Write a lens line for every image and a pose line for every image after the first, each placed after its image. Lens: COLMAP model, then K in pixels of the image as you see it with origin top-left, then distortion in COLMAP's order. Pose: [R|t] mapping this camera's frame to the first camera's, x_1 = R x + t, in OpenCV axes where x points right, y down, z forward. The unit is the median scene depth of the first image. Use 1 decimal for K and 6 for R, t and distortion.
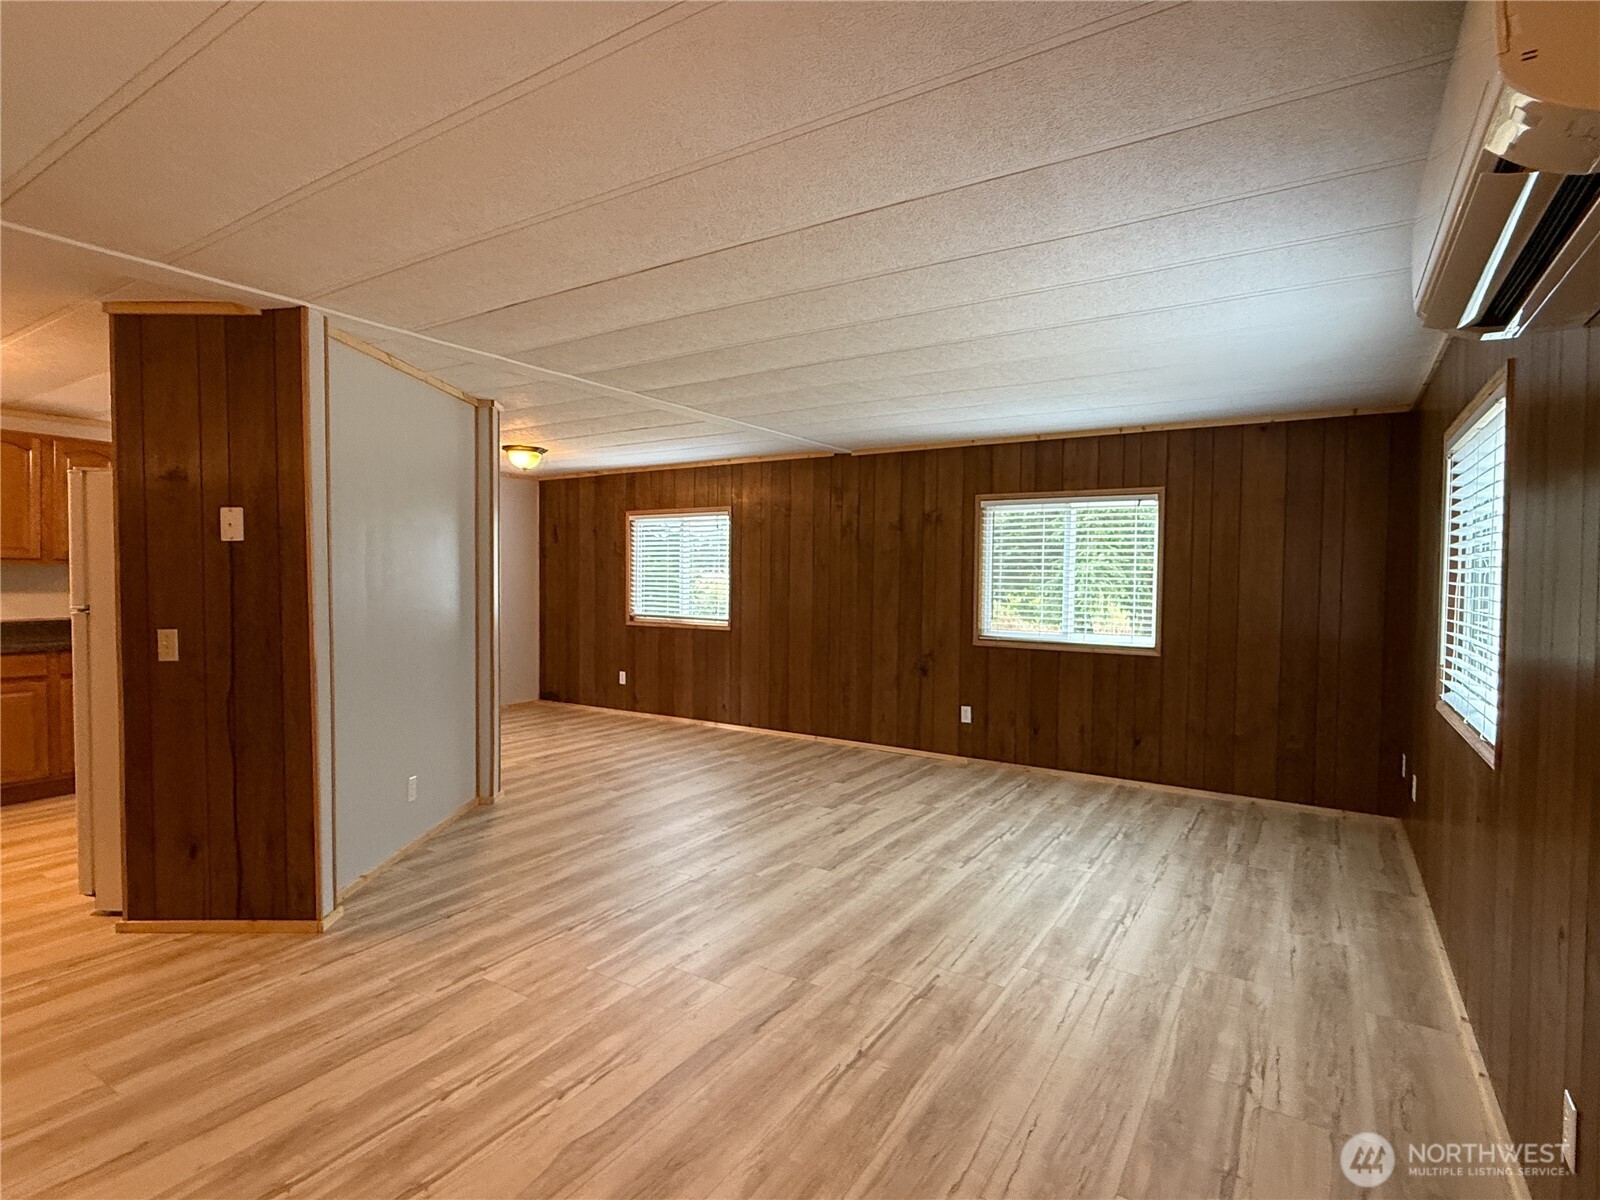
lens RADIAL K [[800.4, 0, 795.7], [0, 800.4, 599.6], [0, 0, 1]] dist [-0.001188, 0.000207]
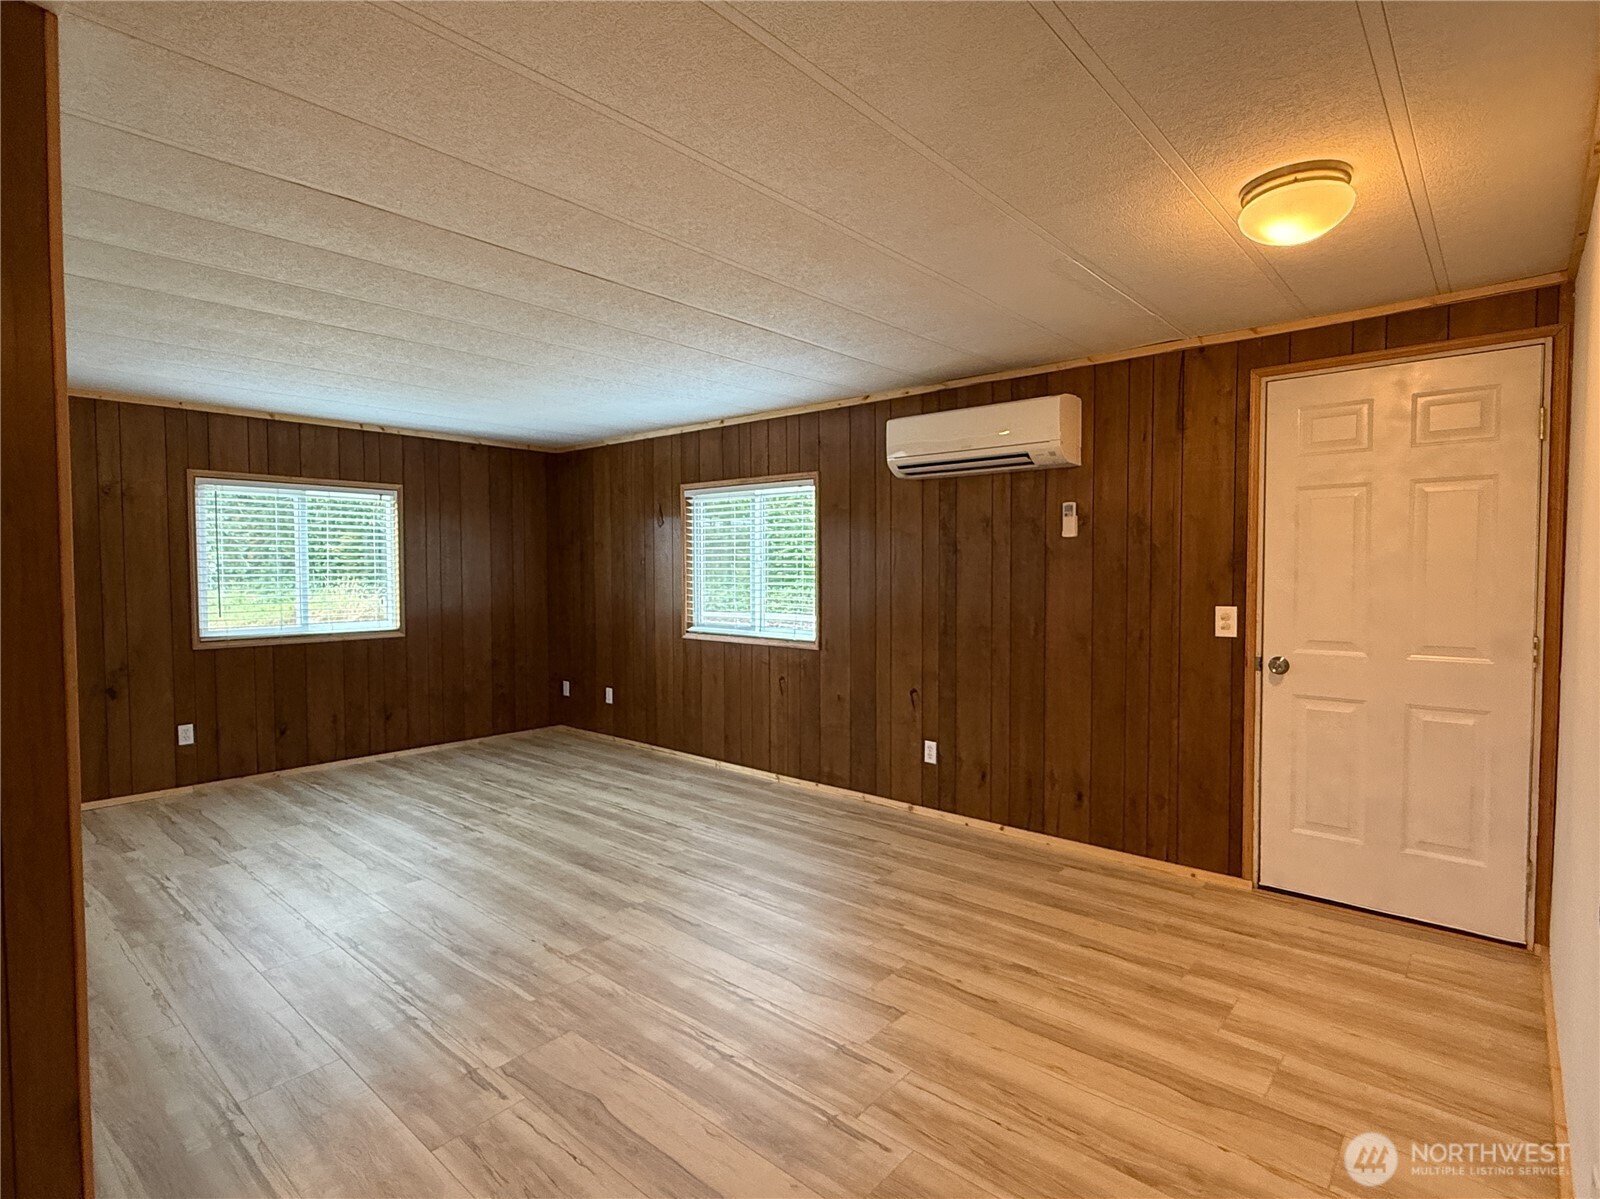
lens RADIAL K [[800.4, 0, 795.7], [0, 800.4, 599.1], [0, 0, 1]] dist [-0.001188, 0.000207]
pose [[0.164129, -0.054582, 0.984928, -0.616679], [0.032824, 0.998217, 0.049849, -0.020873], [-0.985893, 0.024148, 0.165628, 0.302428]]
